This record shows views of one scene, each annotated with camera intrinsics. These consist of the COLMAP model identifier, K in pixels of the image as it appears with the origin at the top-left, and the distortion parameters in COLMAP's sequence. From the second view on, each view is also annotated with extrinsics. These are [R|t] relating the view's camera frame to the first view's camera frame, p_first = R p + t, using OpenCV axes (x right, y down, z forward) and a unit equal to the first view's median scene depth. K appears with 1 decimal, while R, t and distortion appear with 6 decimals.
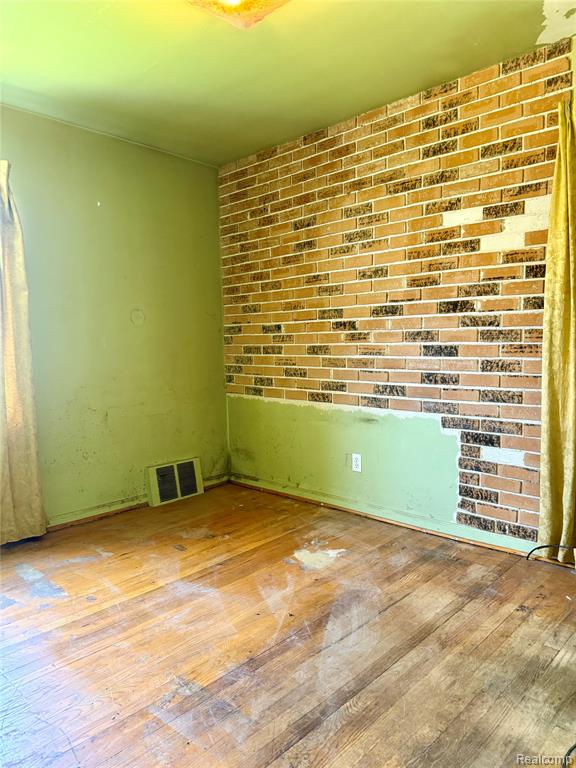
lens RADIAL K [[547.1, 0, 289.9], [0, 547.1, 385.4], [0, 0, 1]] dist [0.034016, -0.035286]
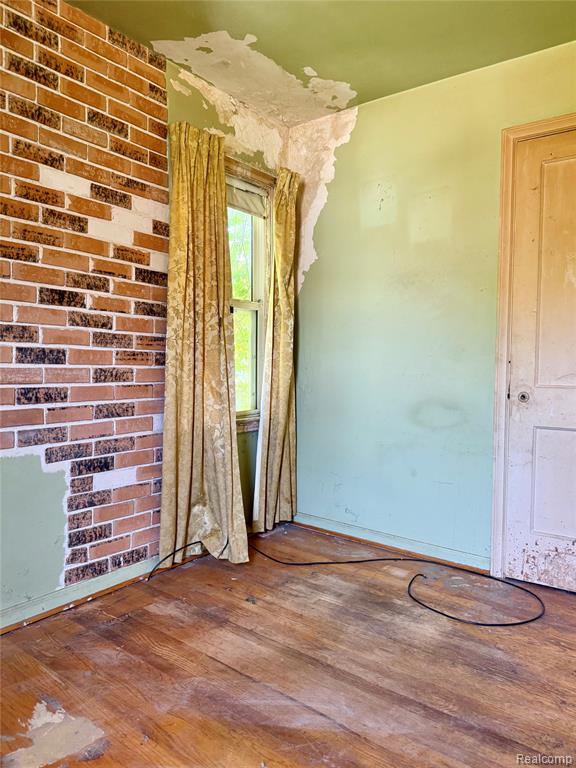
lens RADIAL K [[547.1, 0, 284.9], [0, 547.1, 384.6], [0, 0, 1]] dist [0.034016, -0.035286]
pose [[-0.096822, -0.026408, 0.994951, -0.514826], [0.067228, 0.997191, 0.033010, -0.031667], [-0.993029, 0.070085, -0.094775, 0.834340]]
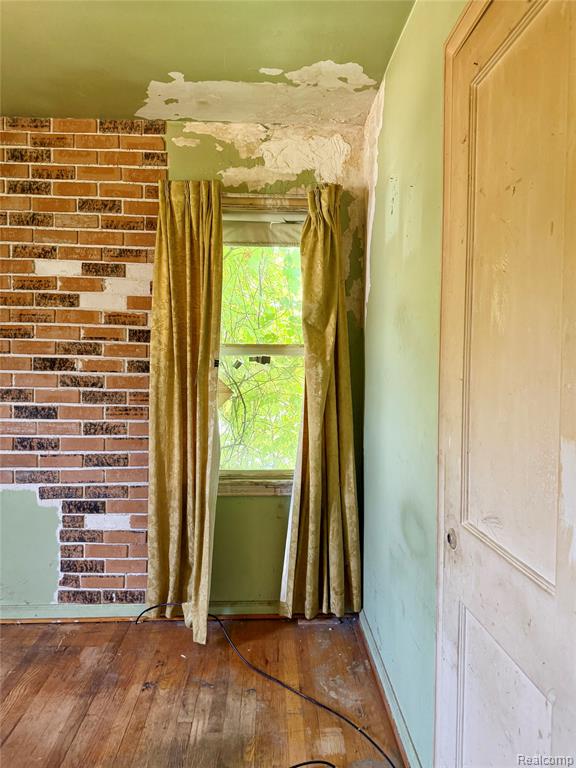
lens RADIAL K [[547.1, 0, 285.9], [0, 547.1, 384.6], [0, 0, 1]] dist [0.034016, -0.035286]
pose [[0.704713, -0.009711, 0.709426, -0.077221], [0.033877, 0.999226, -0.019975, -0.084568], [-0.708683, 0.038110, 0.704497, 0.095972]]
